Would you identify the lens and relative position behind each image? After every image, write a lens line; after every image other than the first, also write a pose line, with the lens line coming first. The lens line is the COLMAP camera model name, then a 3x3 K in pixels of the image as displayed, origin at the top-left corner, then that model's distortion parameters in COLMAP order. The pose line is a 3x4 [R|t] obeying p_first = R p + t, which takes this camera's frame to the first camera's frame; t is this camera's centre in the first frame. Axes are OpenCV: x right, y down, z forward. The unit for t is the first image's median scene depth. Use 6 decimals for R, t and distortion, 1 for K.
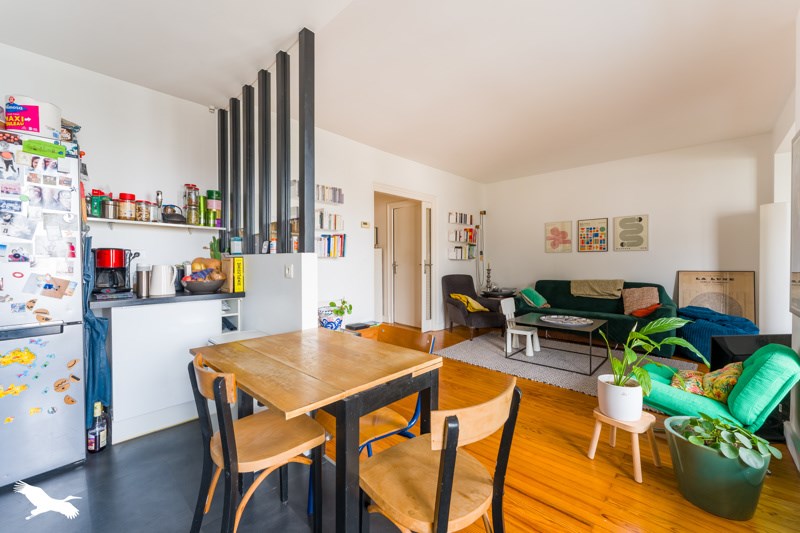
lens RADIAL K [[328.0, 0, 402.5], [0, 328.0, 264.3], [0, 0, 1]] dist [-0.001116, 0.000231]
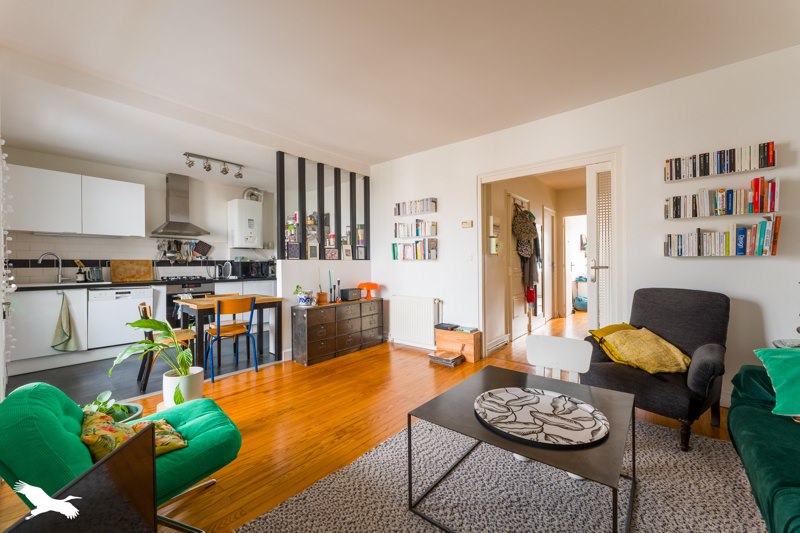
lens RADIAL K [[328.0, 0, 397.3], [0, 328.0, 266.3], [0, 0, 1]] dist [-0.001116, 0.000231]
pose [[0.038290, 0.003954, -0.999259, 1.490238], [-0.004679, 0.999982, 0.003777, -0.005471], [0.999256, 0.004531, 0.038308, 1.388220]]
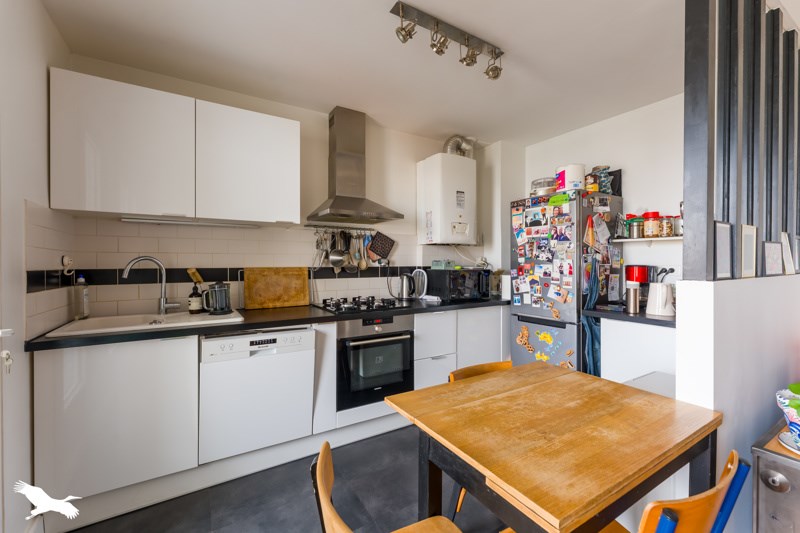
lens RADIAL K [[328.0, 0, 399.9], [0, 328.0, 262.9], [0, 0, 1]] dist [-0.001116, 0.000231]
pose [[-0.261742, 0.001127, -0.965137, 0.372569], [-0.010178, 0.999940, 0.003928, -0.052977], [0.965084, 0.010851, -0.261715, 0.523458]]
